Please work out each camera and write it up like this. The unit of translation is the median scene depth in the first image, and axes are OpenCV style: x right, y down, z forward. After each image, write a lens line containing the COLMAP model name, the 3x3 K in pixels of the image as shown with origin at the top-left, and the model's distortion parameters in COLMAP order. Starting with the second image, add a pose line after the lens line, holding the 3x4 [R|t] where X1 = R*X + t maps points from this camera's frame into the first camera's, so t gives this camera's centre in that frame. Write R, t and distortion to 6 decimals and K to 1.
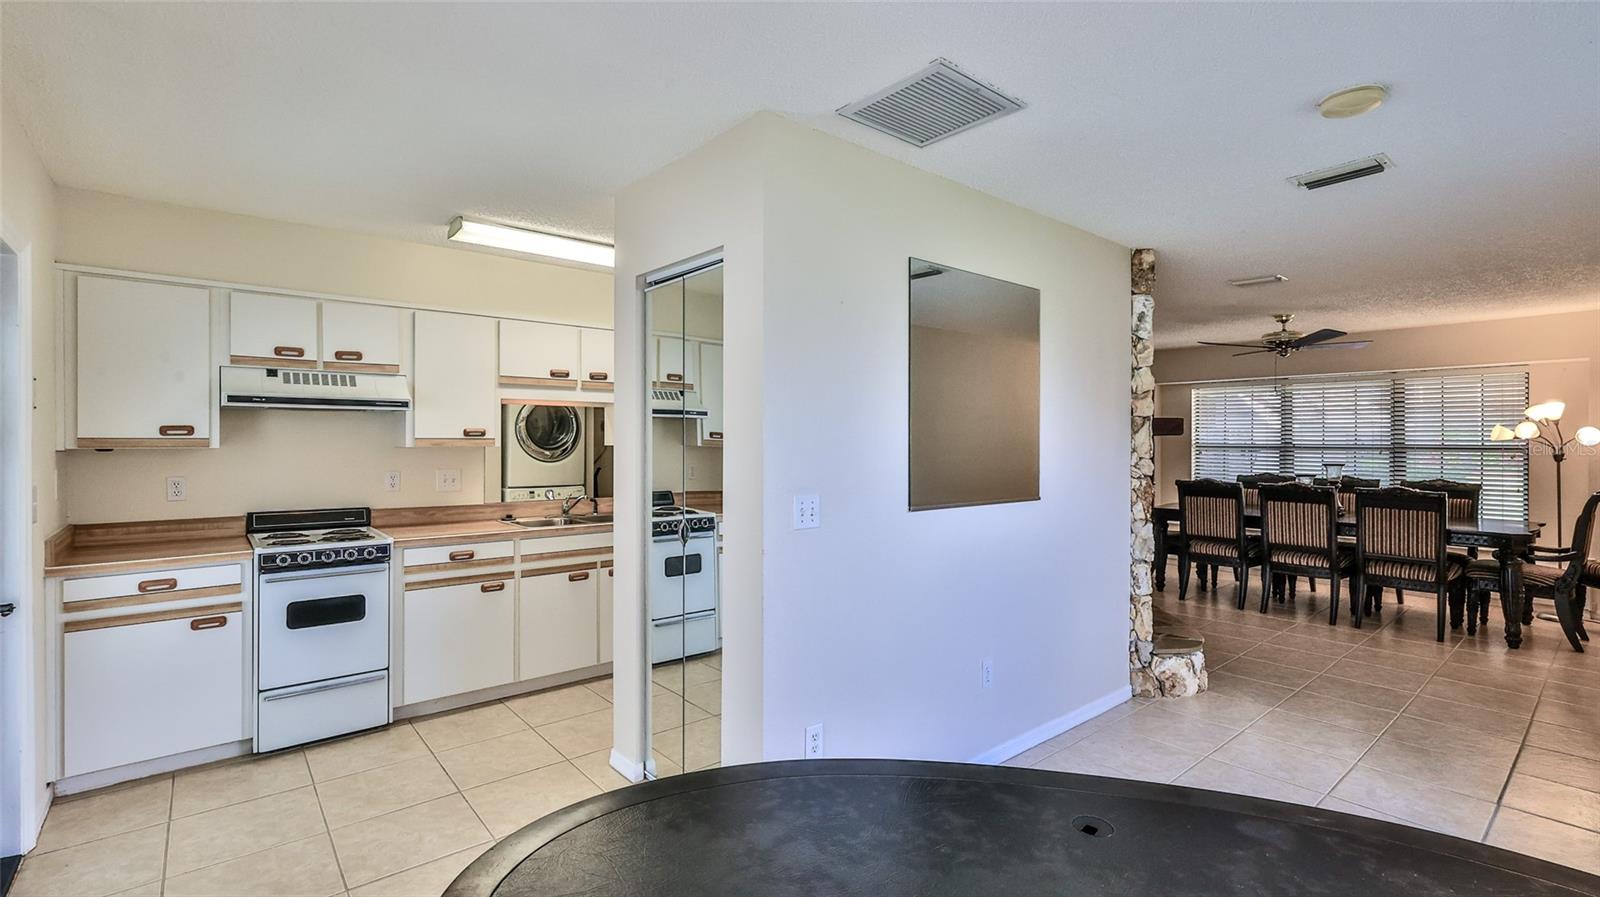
lens RADIAL K [[702.8, 0, 798.4], [0, 702.8, 445.8], [0, 0, 1]] dist [-0.003597, 0.000035]
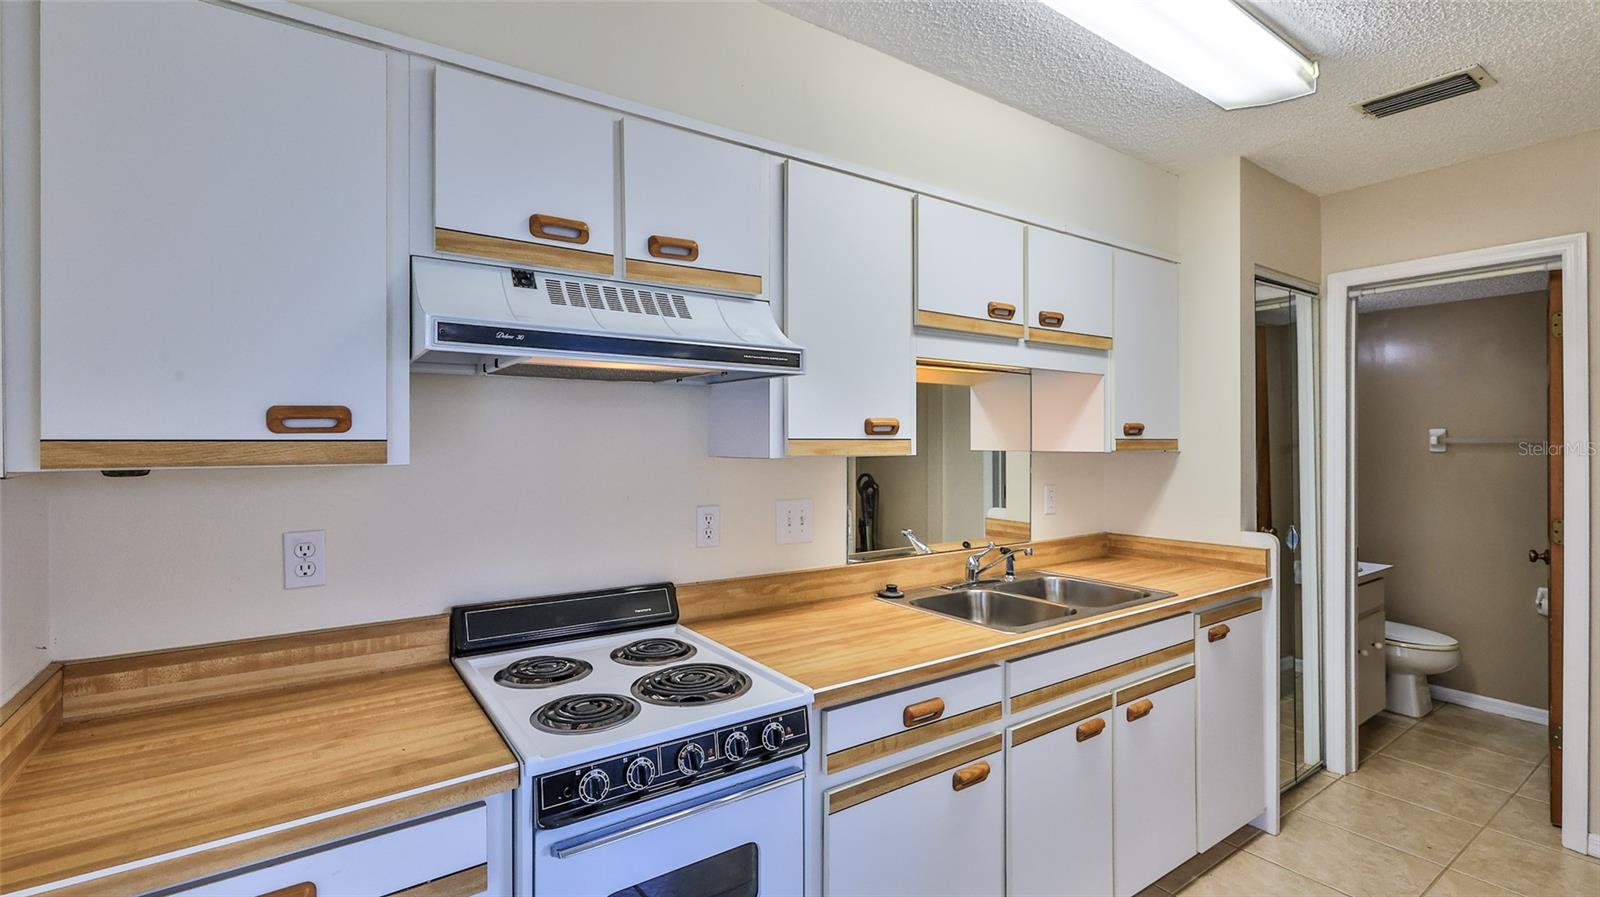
lens RADIAL K [[726.2, 0, 815.6], [0, 726.2, 446.6], [0, 0, 1]] dist [0.000411, 0.000391]
pose [[0.995544, -0.002113, -0.094271, -0.525758], [0.002052, 0.999998, -0.000745, -0.005533], [0.094272, 0.000548, 0.995546, 0.578085]]
